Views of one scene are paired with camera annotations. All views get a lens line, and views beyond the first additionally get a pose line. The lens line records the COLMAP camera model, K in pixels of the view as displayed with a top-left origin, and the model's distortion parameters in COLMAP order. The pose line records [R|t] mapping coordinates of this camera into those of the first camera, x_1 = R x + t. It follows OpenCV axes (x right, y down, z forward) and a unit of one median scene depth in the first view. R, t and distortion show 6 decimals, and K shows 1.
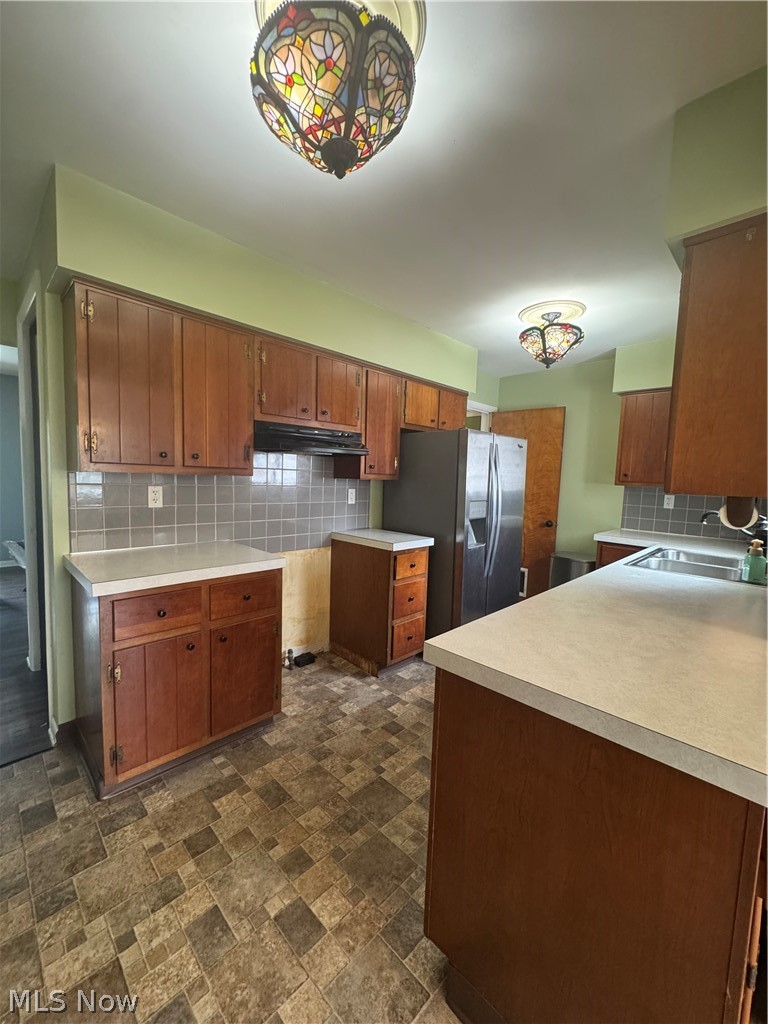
lens RADIAL K [[413.0, 0, 391.0], [0, 413.0, 514.7], [0, 0, 1]] dist [-0.005010, 0.001107]
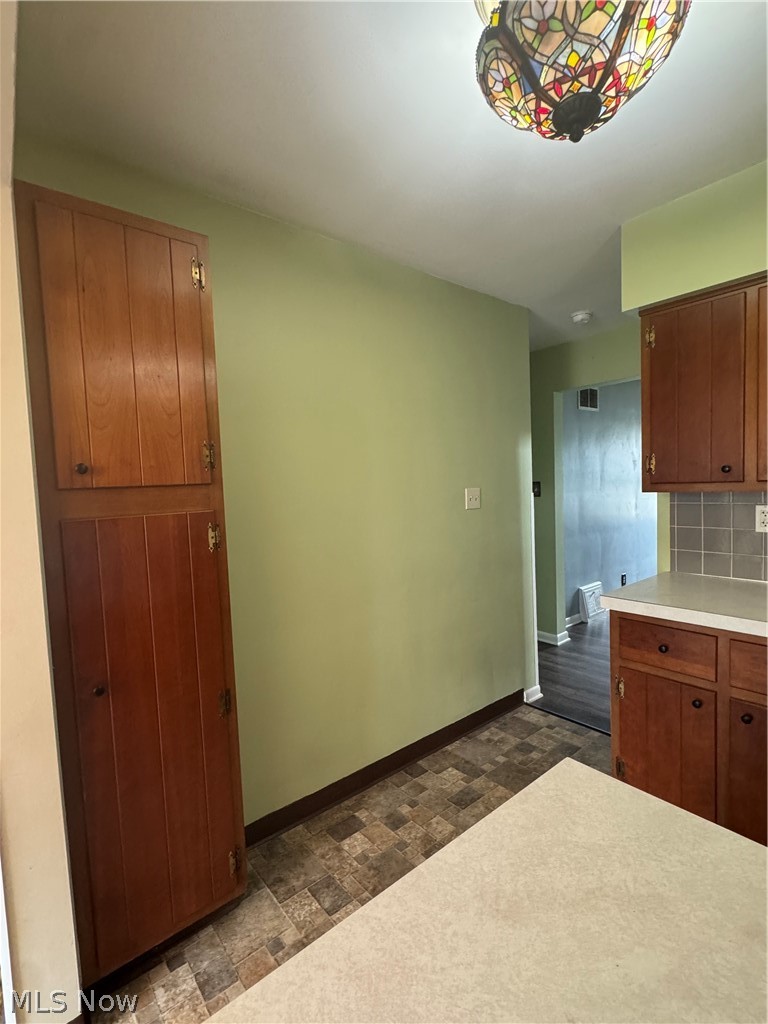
lens RADIAL K [[477.3, 0, 391.1], [0, 477.3, 501.0], [0, 0, 1]] dist [-0.024207, -0.000338]
pose [[-0.085973, 0.017267, -0.996148, 0.924708], [-0.075535, 0.996859, 0.023799, -0.105227], [0.993430, 0.077290, -0.084399, 0.833296]]
